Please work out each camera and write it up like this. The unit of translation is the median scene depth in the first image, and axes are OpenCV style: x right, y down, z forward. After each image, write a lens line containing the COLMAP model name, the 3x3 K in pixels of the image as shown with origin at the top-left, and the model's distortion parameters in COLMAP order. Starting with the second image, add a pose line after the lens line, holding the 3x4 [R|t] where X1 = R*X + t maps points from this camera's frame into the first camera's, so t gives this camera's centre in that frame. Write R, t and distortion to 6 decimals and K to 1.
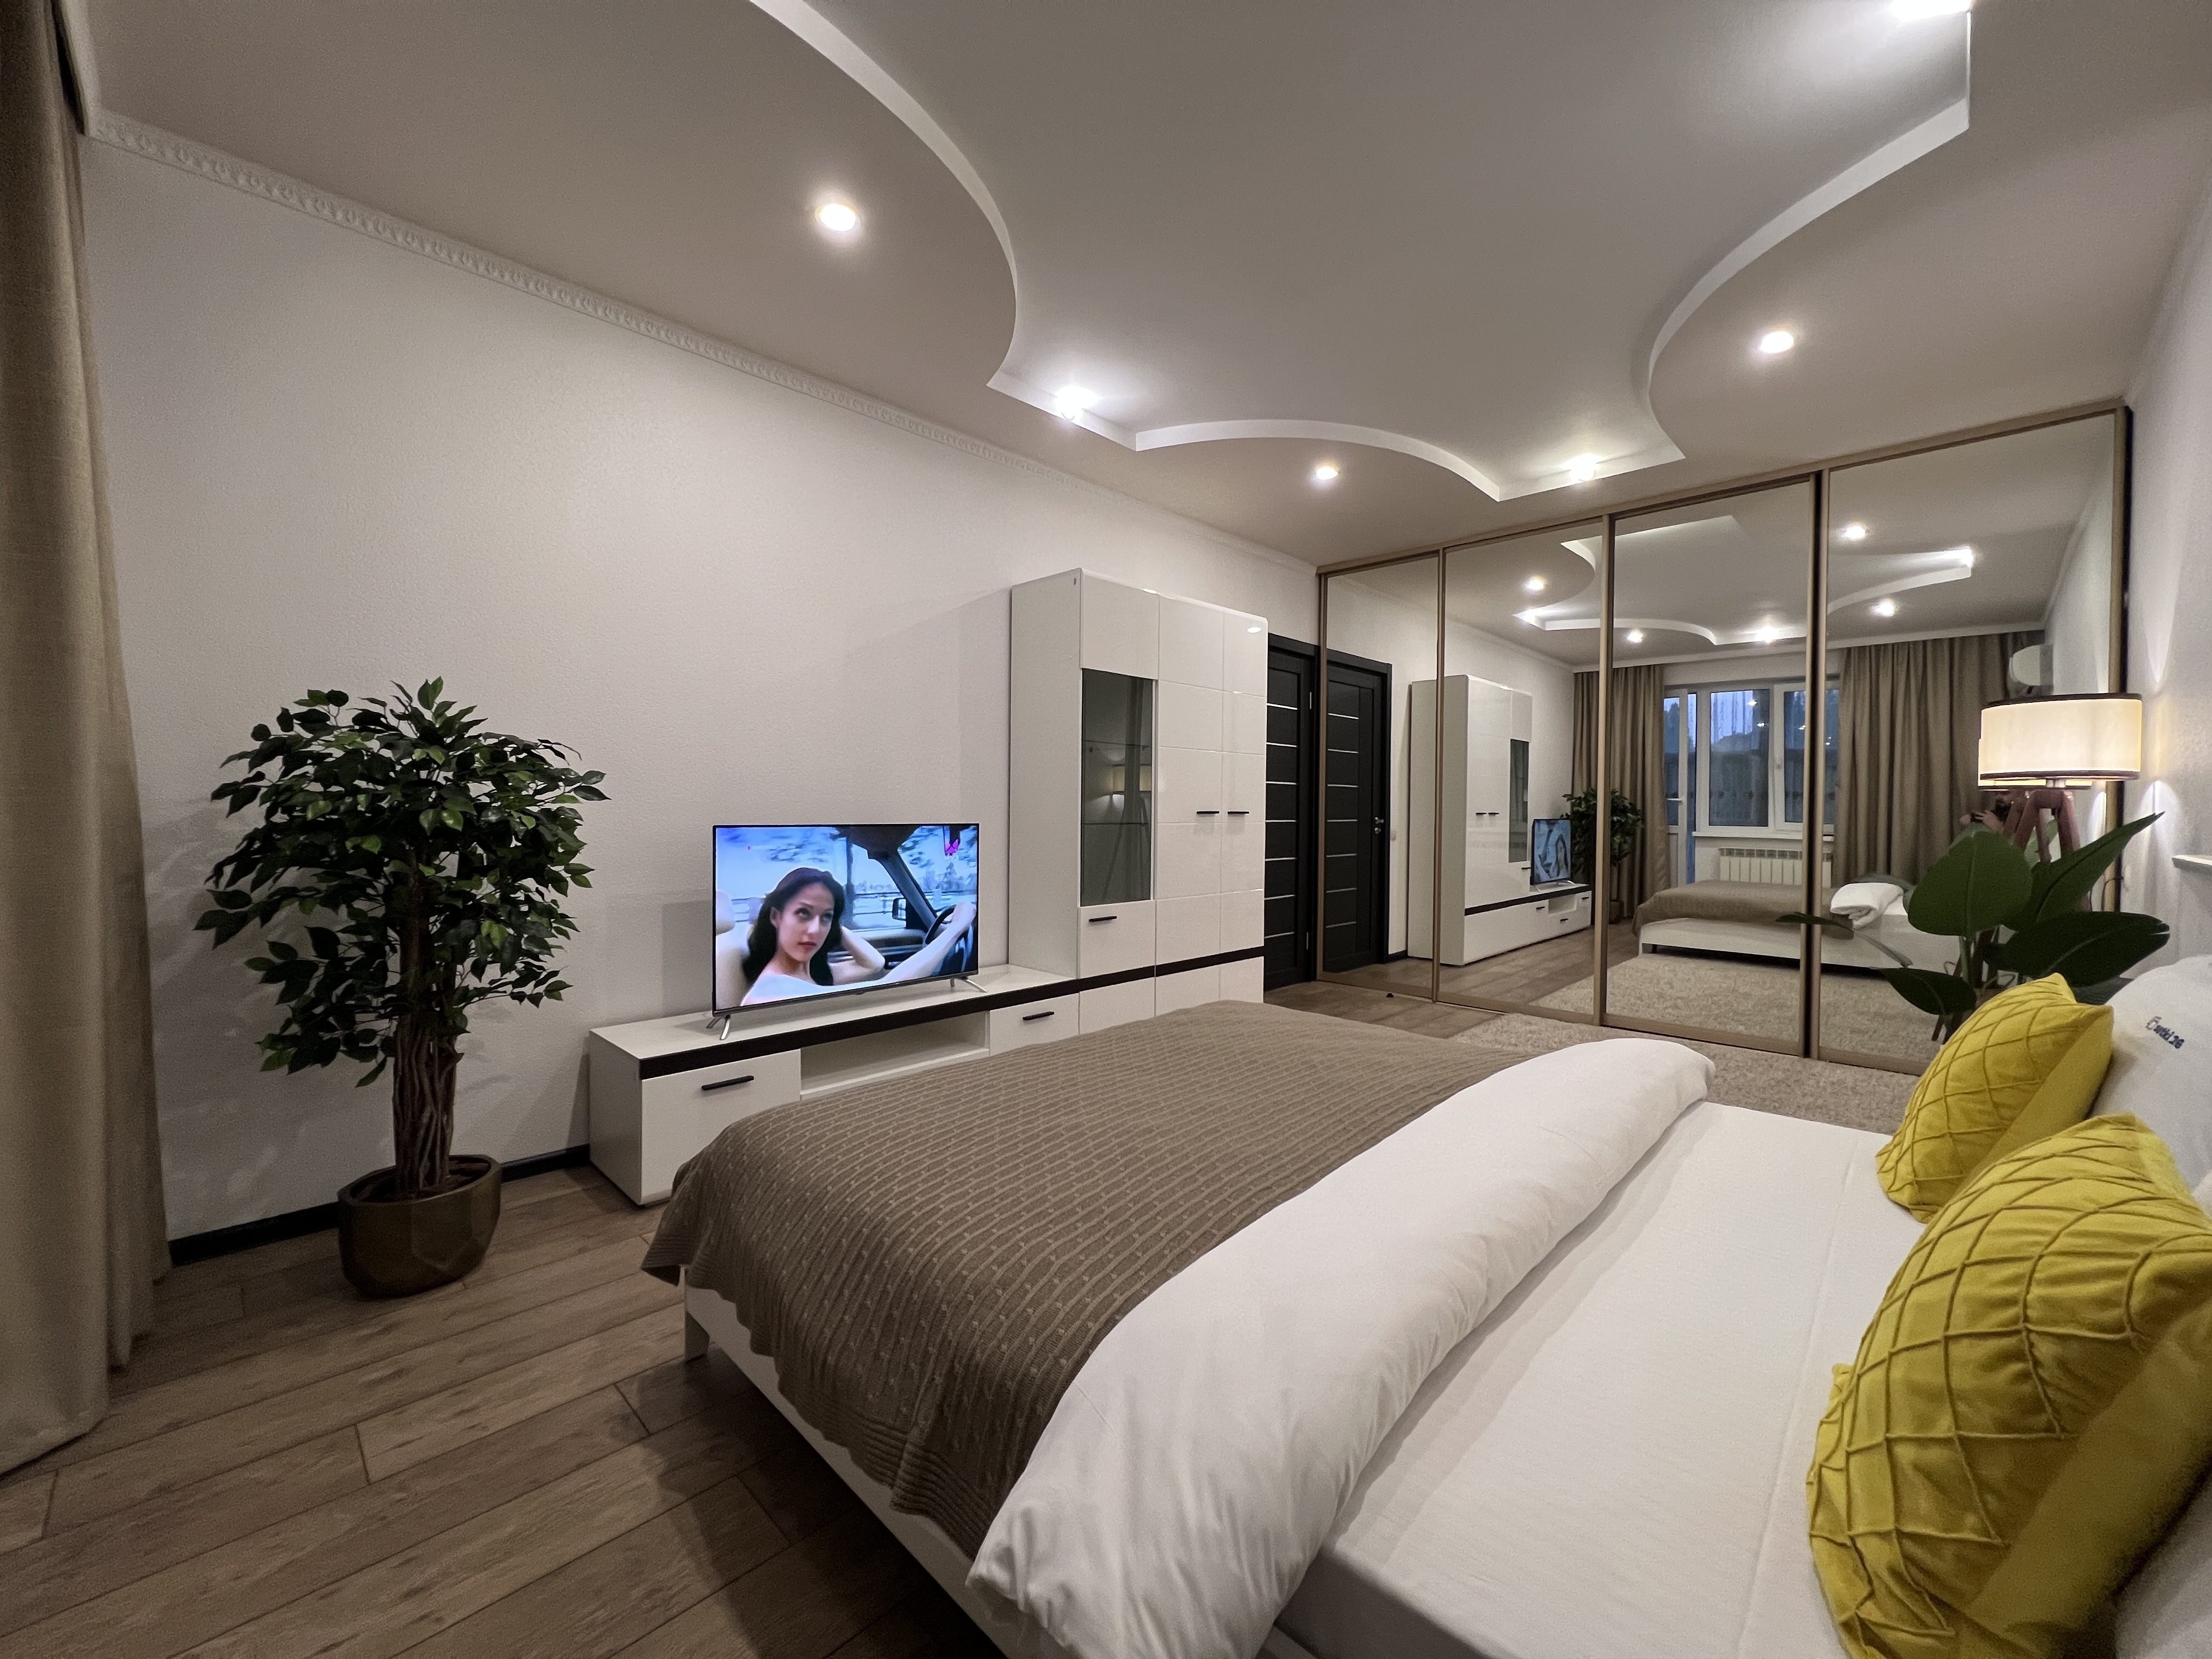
lens RADIAL K [[875.8, 0, 1104.6], [0, 875.8, 829.4], [0, 0, 1]] dist [-0.001565, -0.000257]
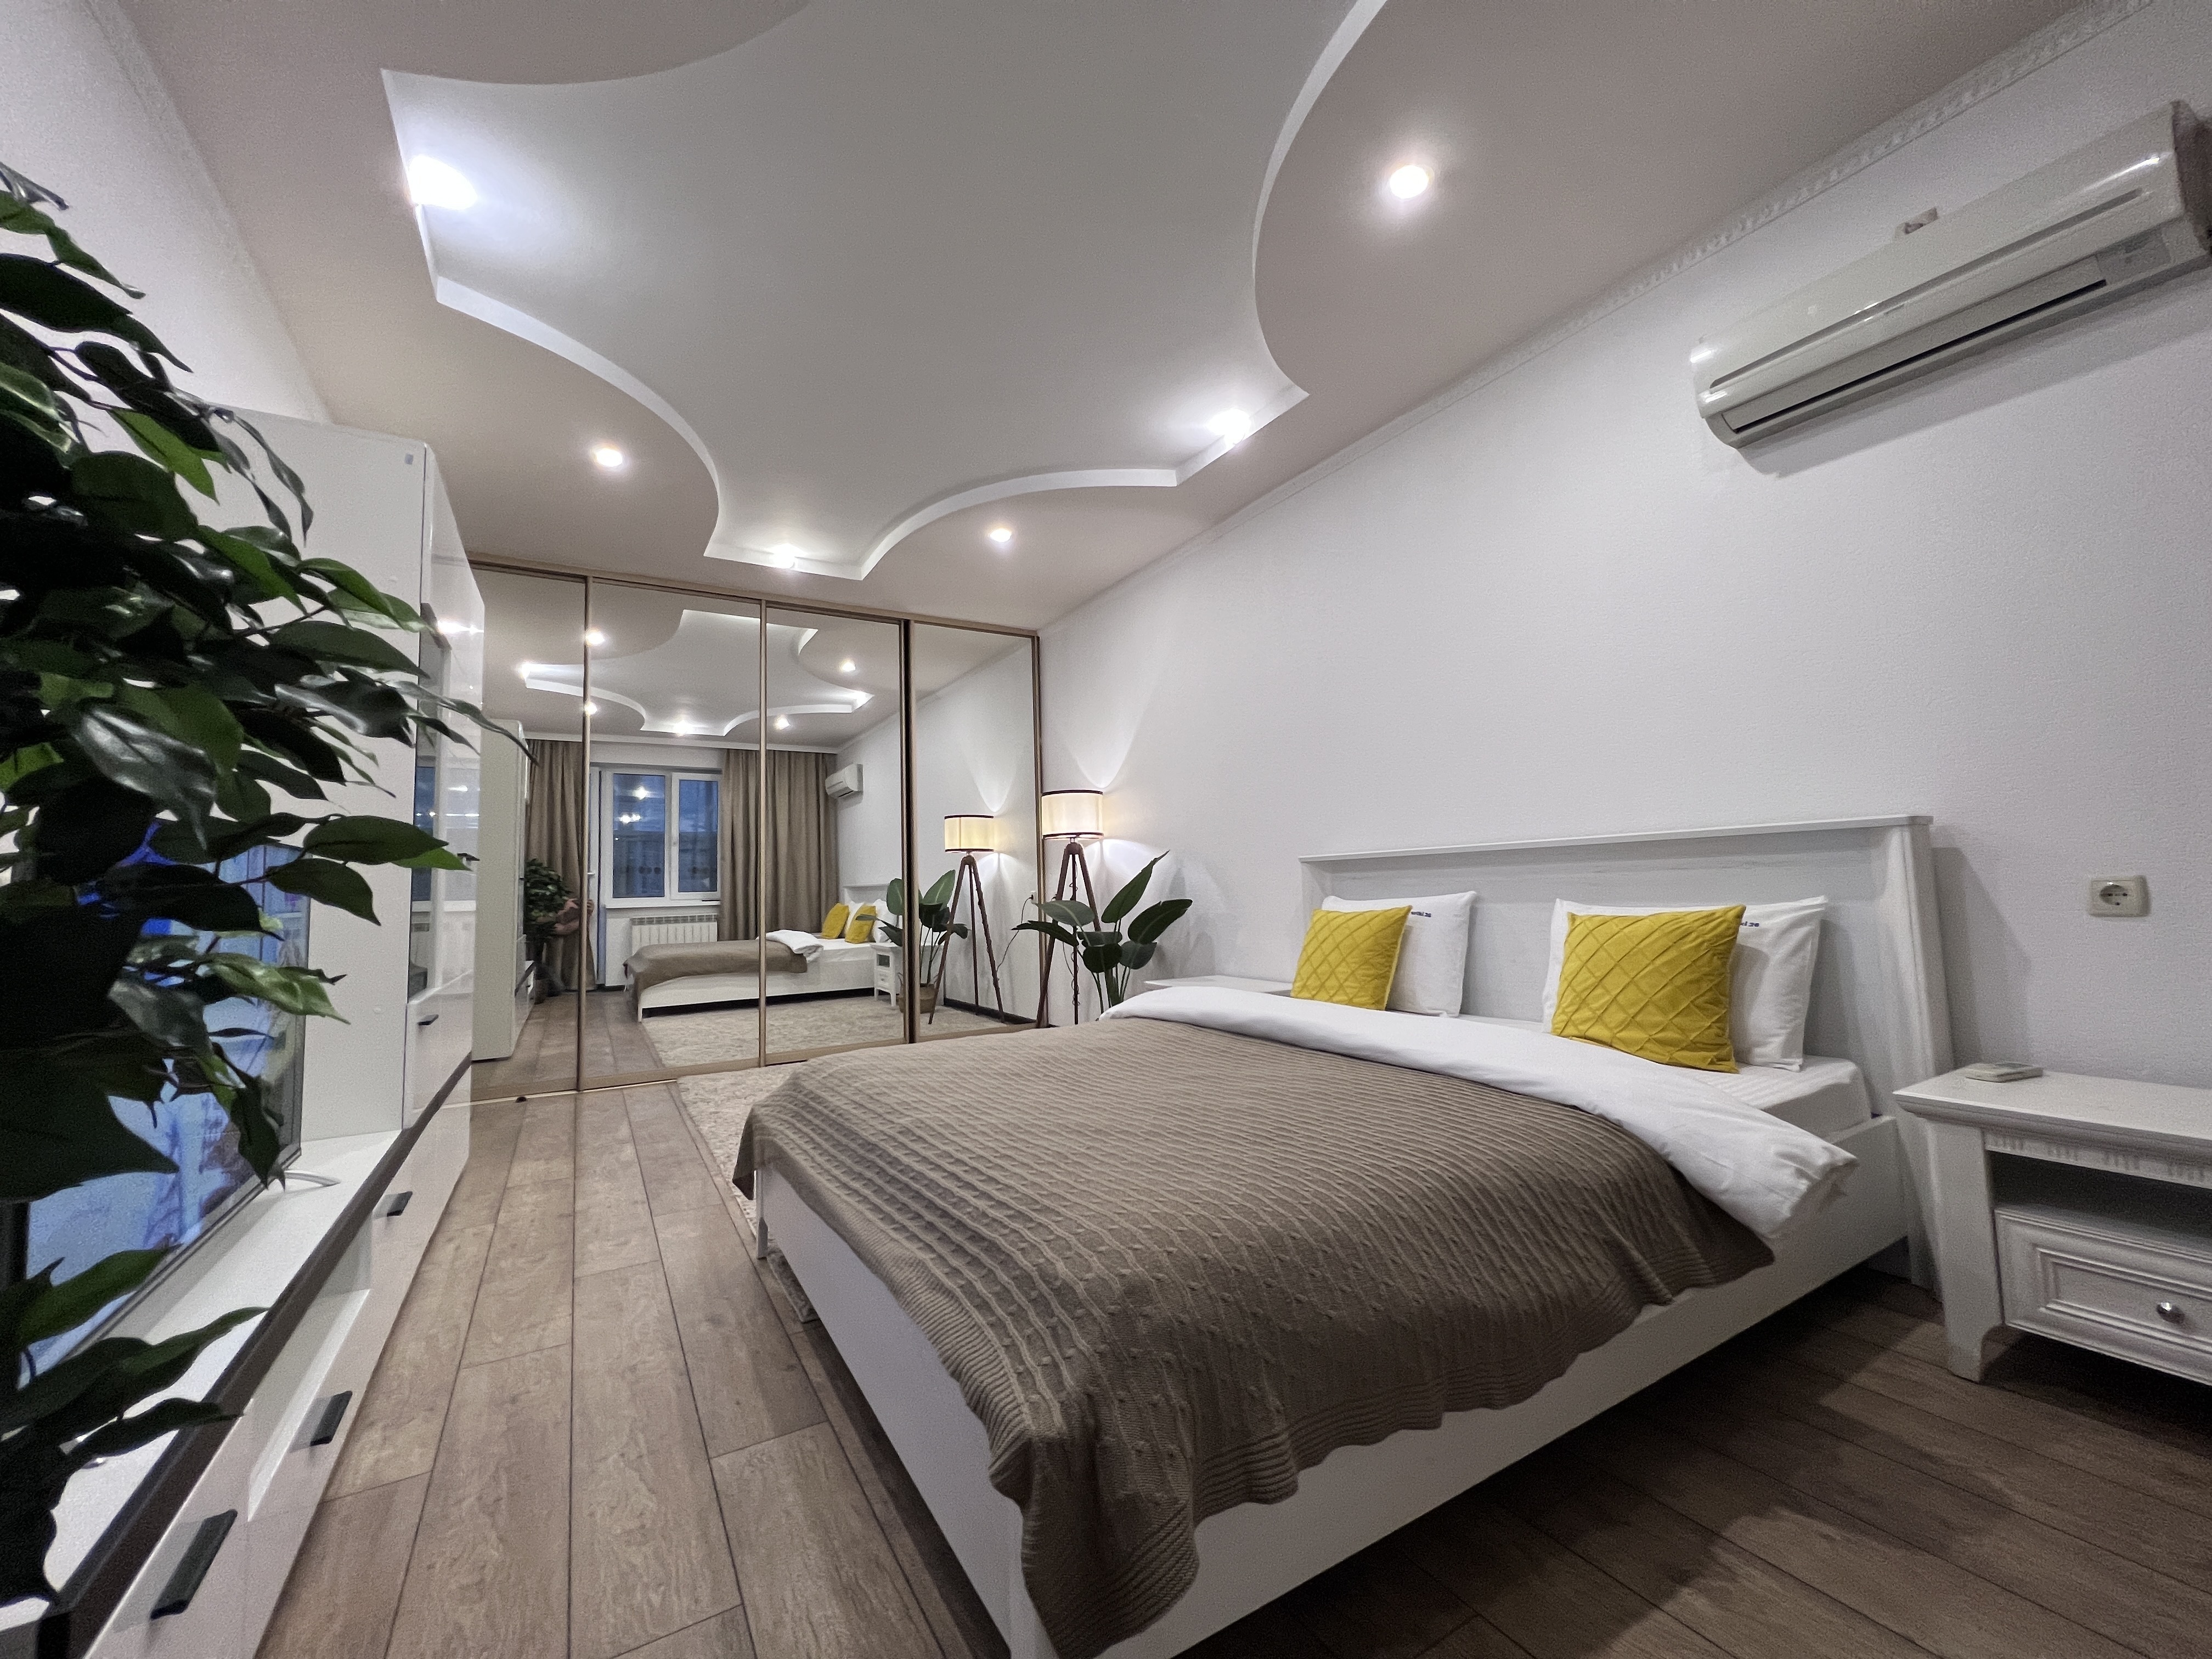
lens RADIAL K [[875.8, 0, 1105.0], [0, 875.8, 822.5], [0, 0, 1]] dist [-0.001565, -0.000257]
pose [[0.263496, 0.059404, 0.962830, -0.241067], [0.049940, 0.995924, -0.075112, 0.018835], [-0.963367, 0.067875, 0.259455, 0.200252]]
